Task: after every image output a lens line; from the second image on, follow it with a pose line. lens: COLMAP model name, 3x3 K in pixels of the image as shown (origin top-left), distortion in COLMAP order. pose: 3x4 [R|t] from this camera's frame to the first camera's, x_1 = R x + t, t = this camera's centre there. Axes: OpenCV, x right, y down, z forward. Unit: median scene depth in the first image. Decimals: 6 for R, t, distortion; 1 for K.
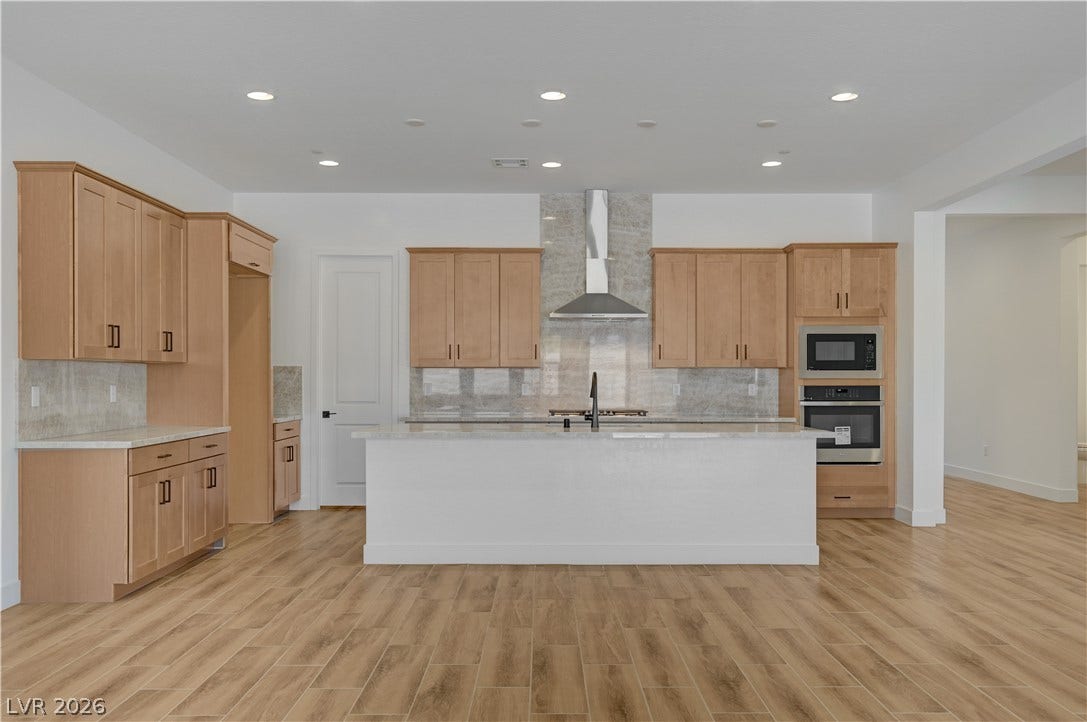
lens RADIAL K [[953.5, 0, 543.5], [0, 953.5, 361.0], [0, 0, 1]] dist [0.011713, 0.005639]
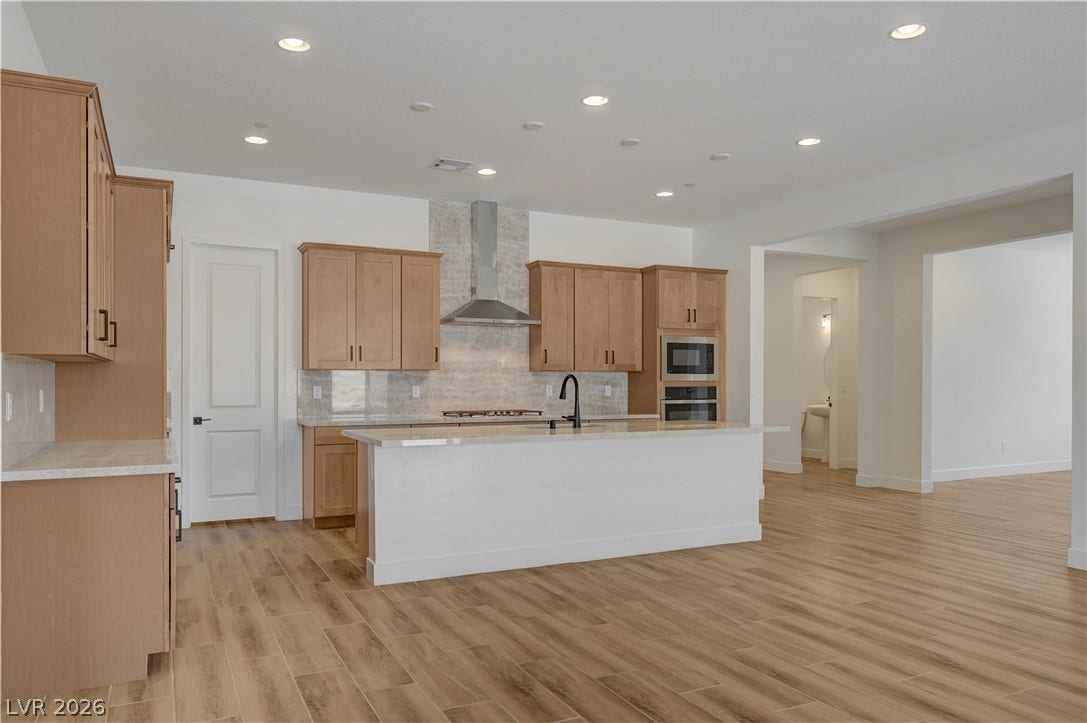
lens RADIAL K [[796.4, 0, 570.9], [0, 796.4, 366.4], [0, 0, 1]] dist [0.006039, 0.001475]
pose [[0.889445, 0.007907, 0.456973, -0.274809], [-0.007989, 0.999967, -0.001752, 0.003482], [-0.456972, -0.002093, 0.889479, 0.181409]]
